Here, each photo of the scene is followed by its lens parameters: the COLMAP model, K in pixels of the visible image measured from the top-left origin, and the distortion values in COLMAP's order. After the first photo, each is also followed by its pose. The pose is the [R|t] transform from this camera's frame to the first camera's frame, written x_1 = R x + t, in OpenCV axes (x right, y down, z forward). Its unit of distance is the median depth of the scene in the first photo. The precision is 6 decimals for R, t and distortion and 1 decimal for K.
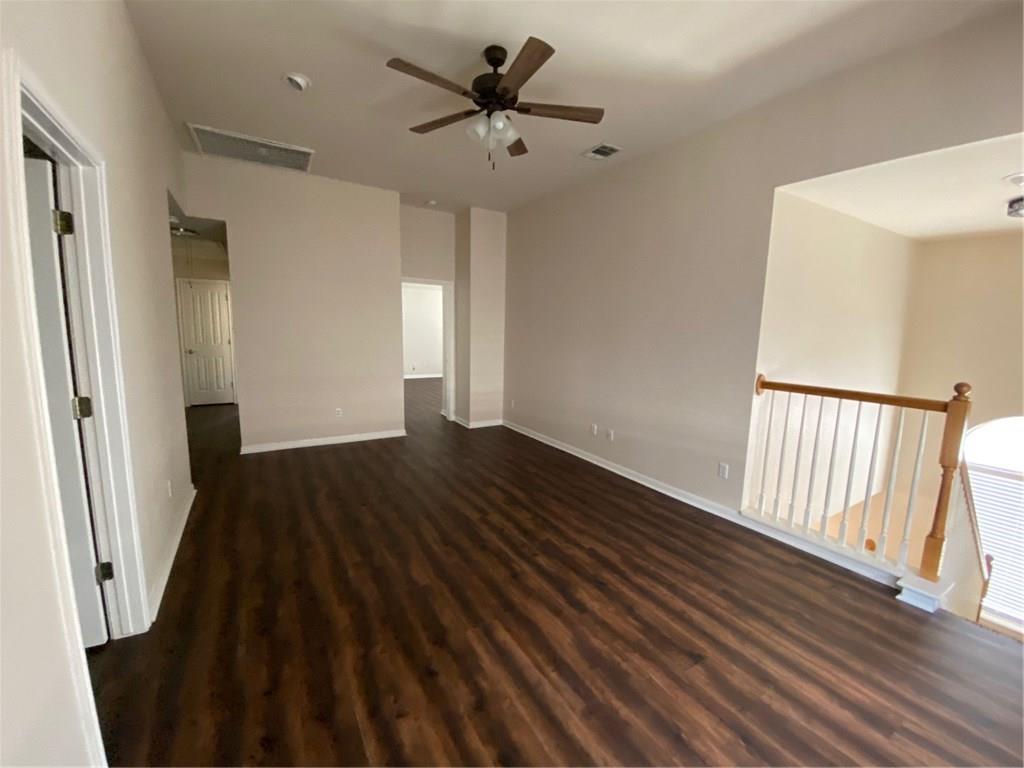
lens RADIAL K [[415.7, 0, 515.3], [0, 415.7, 383.4], [0, 0, 1]] dist [0.030991, -0.023706]
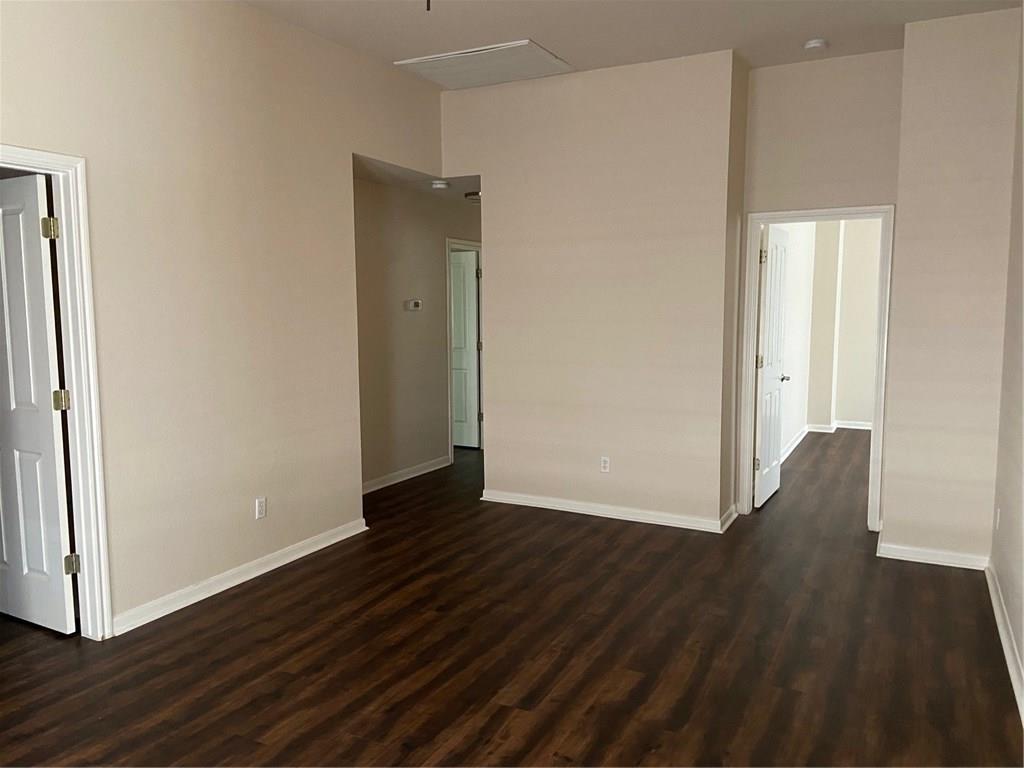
lens RADIAL K [[771.0, 0, 507.1], [0, 771.0, 385.1], [0, 0, 1]] dist [0.128904, -0.165777]
pose [[0.511612, 0.063300, -0.856881, 0.639921], [-0.100615, 0.994835, 0.013417, -0.060266], [0.853305, 0.079351, 0.515339, 0.471671]]
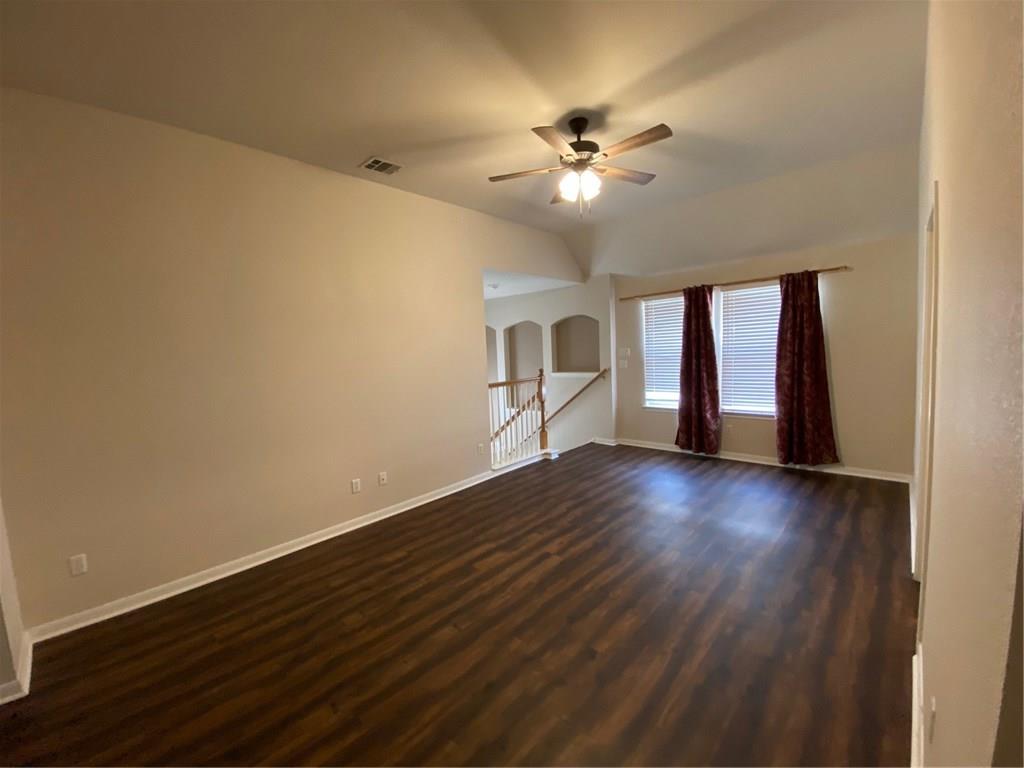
lens RADIAL K [[415.7, 0, 515.3], [0, 415.7, 383.4], [0, 0, 1]] dist [0.030991, -0.023706]
pose [[-0.272991, -0.093712, 0.957441, -0.873882], [0.170116, 0.974858, 0.143921, -0.196973], [-0.946856, 0.202165, -0.250186, 1.177017]]
